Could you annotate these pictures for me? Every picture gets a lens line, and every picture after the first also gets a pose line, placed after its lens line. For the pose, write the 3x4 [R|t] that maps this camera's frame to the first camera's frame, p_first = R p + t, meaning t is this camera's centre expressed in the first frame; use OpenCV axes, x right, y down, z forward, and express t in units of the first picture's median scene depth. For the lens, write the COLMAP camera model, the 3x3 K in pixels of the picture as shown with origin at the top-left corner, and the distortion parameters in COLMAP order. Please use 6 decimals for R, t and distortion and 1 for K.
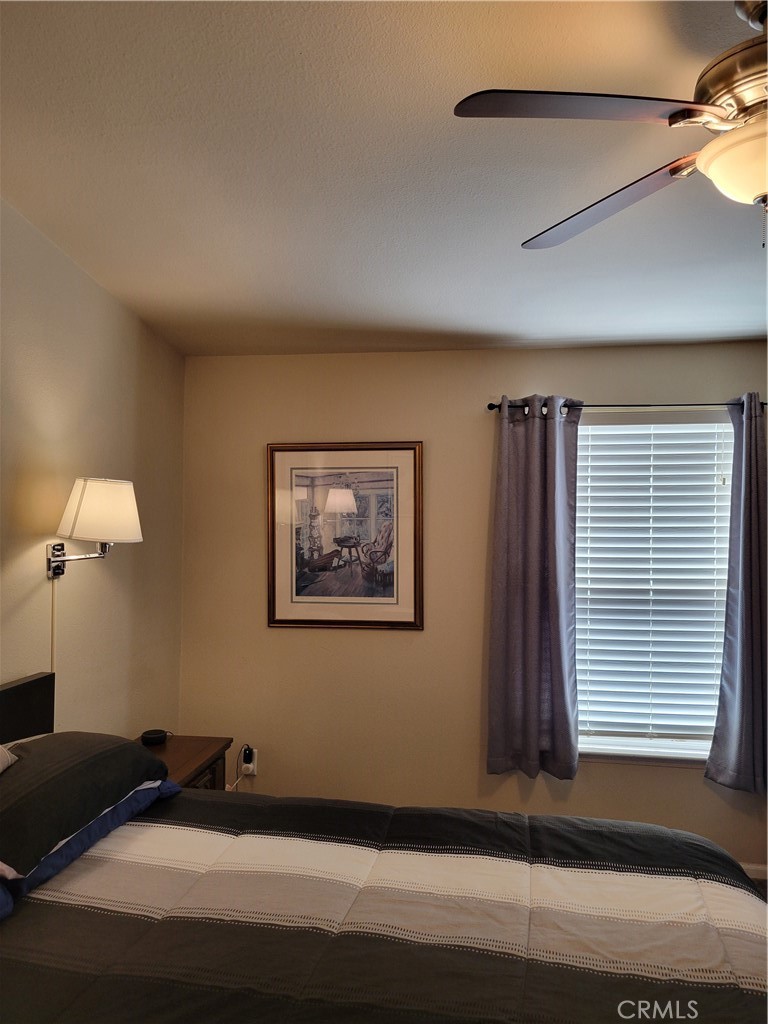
lens RADIAL K [[764.2, 0, 384.5], [0, 764.2, 514.6], [0, 0, 1]] dist [0.030875, -0.004546]
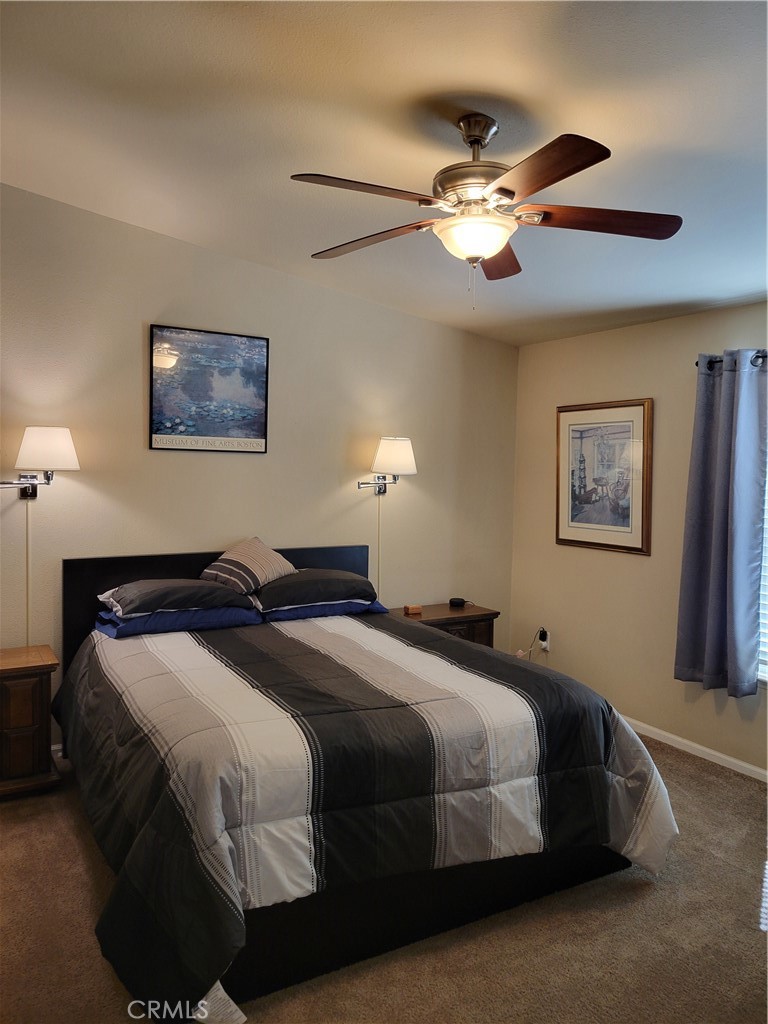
lens RADIAL K [[767.6, 0, 394.4], [0, 767.6, 506.7], [0, 0, 1]] dist [0.045014, -0.019938]
pose [[0.637857, 0.045429, -0.768813, 0.719905], [-0.005699, 0.998510, 0.054274, 0.010185], [0.770133, -0.030237, 0.637166, -0.078980]]
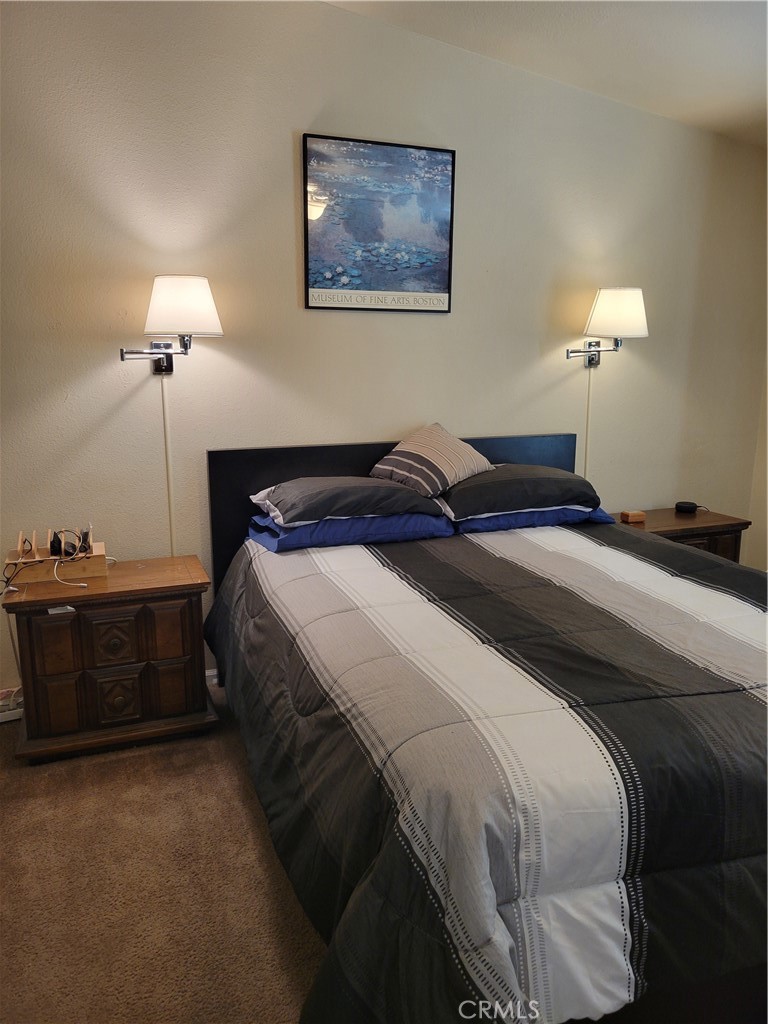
lens RADIAL K [[767.6, 0, 382.6], [0, 767.6, 510.8], [0, 0, 1]] dist [0.045014, -0.019938]
pose [[0.498305, 0.168519, -0.850466, 0.441855], [0.012552, 0.979423, 0.201426, 0.039330], [0.866911, -0.111047, 0.485937, -0.006172]]
